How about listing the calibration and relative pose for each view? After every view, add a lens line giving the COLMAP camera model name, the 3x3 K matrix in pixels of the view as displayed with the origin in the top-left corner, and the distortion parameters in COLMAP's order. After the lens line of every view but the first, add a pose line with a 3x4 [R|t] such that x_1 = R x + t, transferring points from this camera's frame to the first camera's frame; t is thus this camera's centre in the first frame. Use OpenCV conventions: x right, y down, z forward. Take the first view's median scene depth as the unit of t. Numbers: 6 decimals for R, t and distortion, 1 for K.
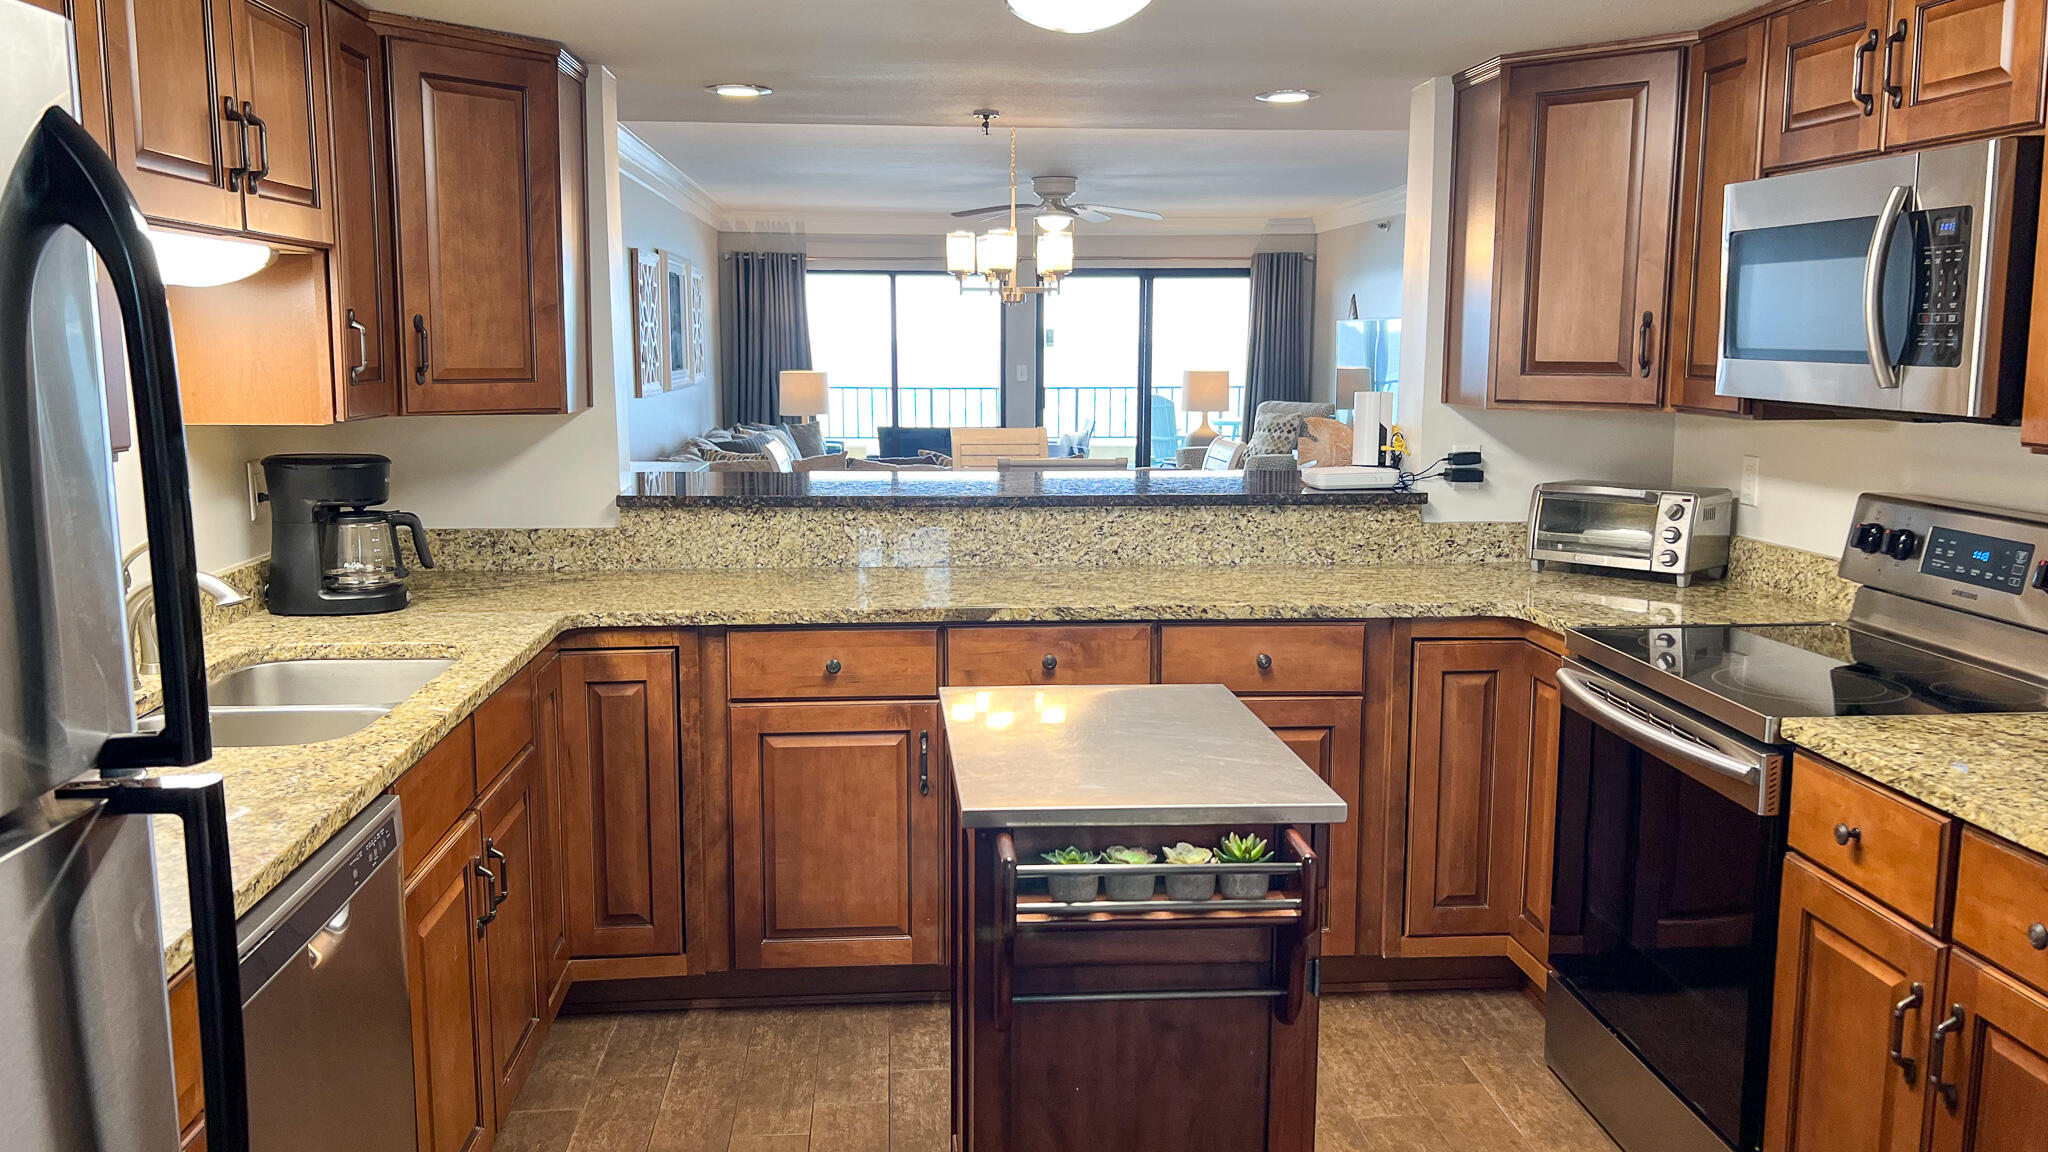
lens RADIAL K [[1576.9, 0, 986.1], [0, 1576.9, 601.4], [0, 0, 1]] dist [-0.009801, -0.006654]
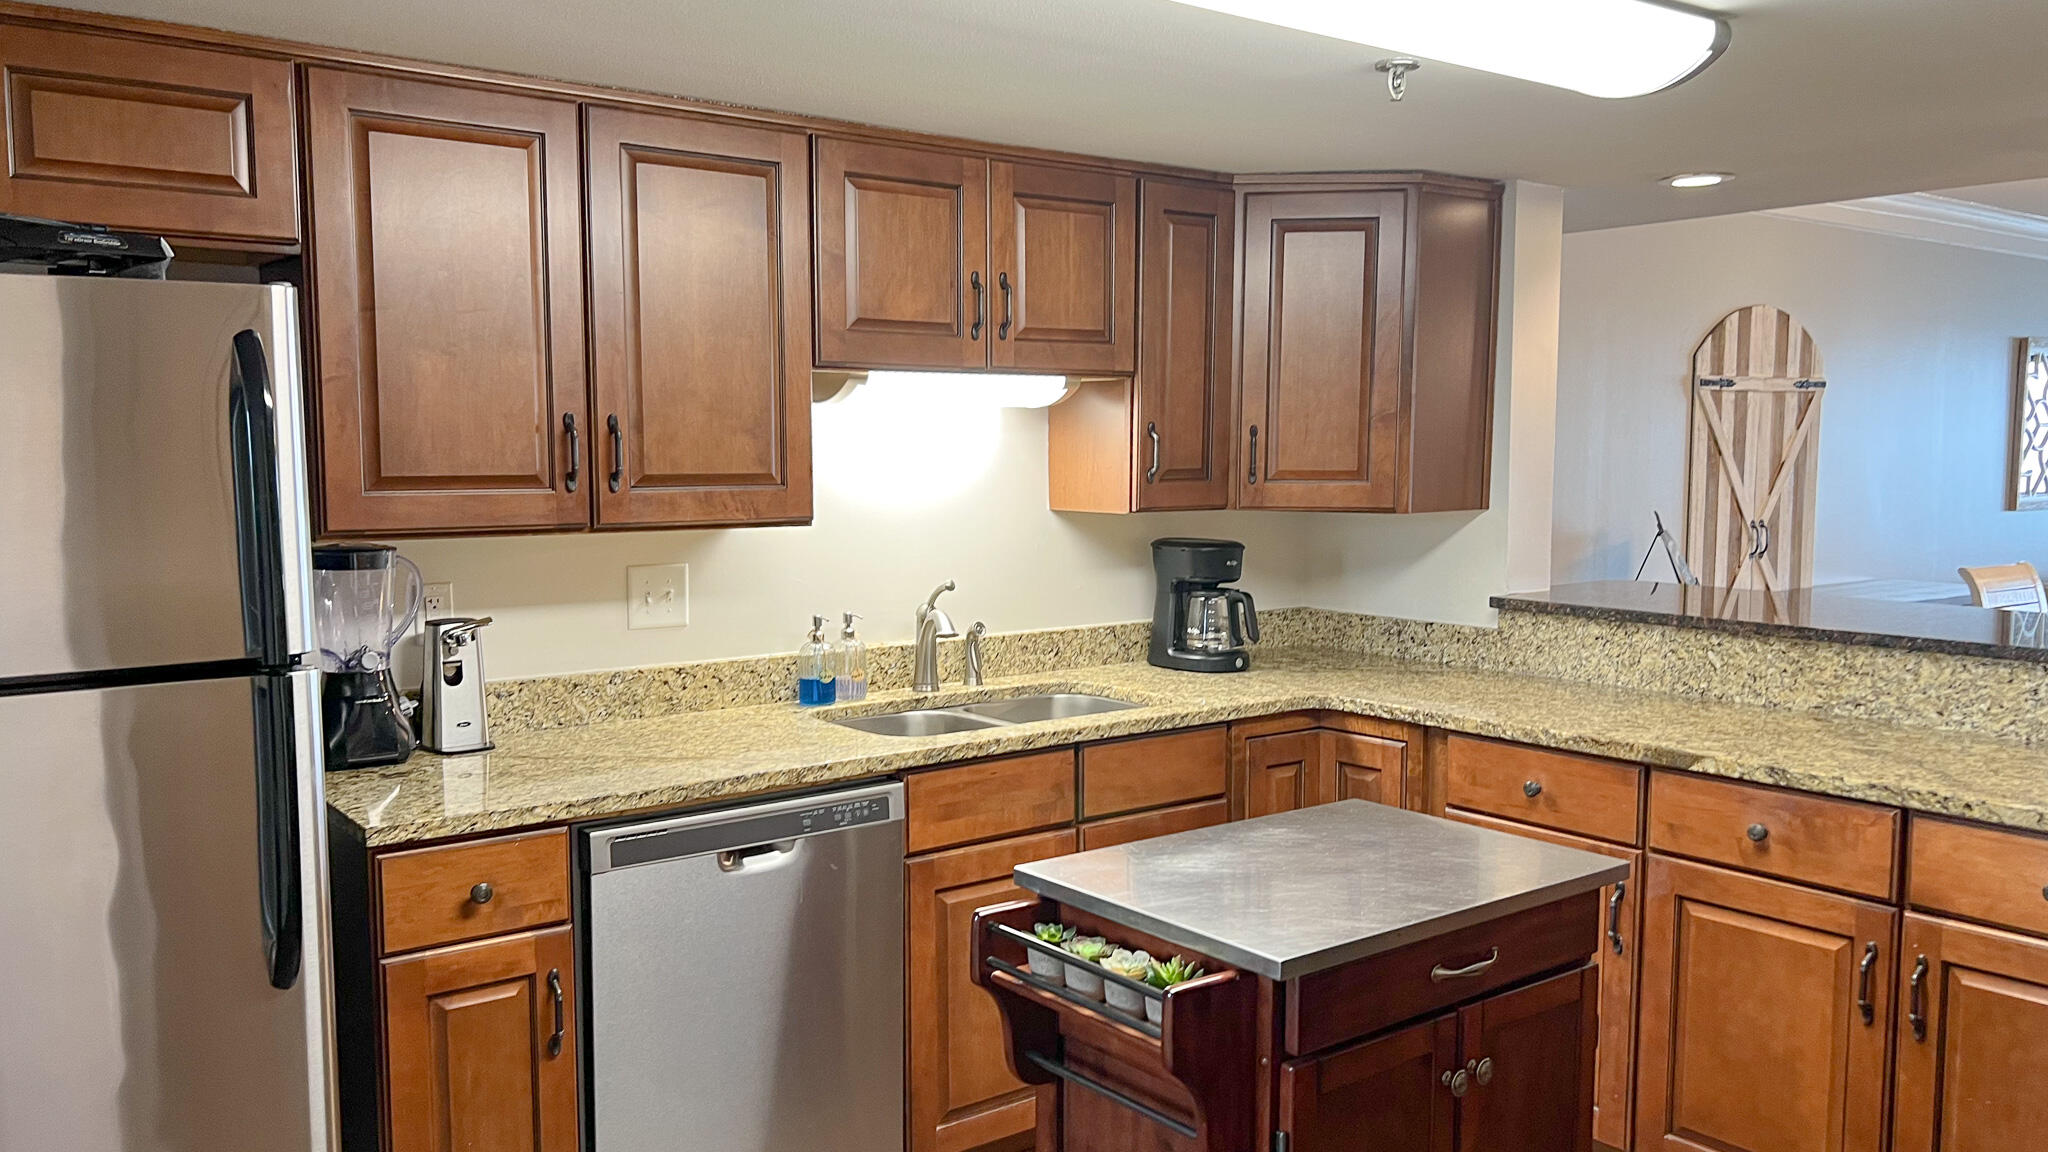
lens RADIAL K [[1576.9, 0, 986.1], [0, 1576.9, 601.4], [0, 0, 1]] dist [-0.009801, -0.006654]
pose [[0.532224, 0.080471, -0.842770, 0.449790], [-0.132843, 0.991079, 0.010740, -0.032056], [0.836116, 0.106241, 0.538166, 0.184761]]
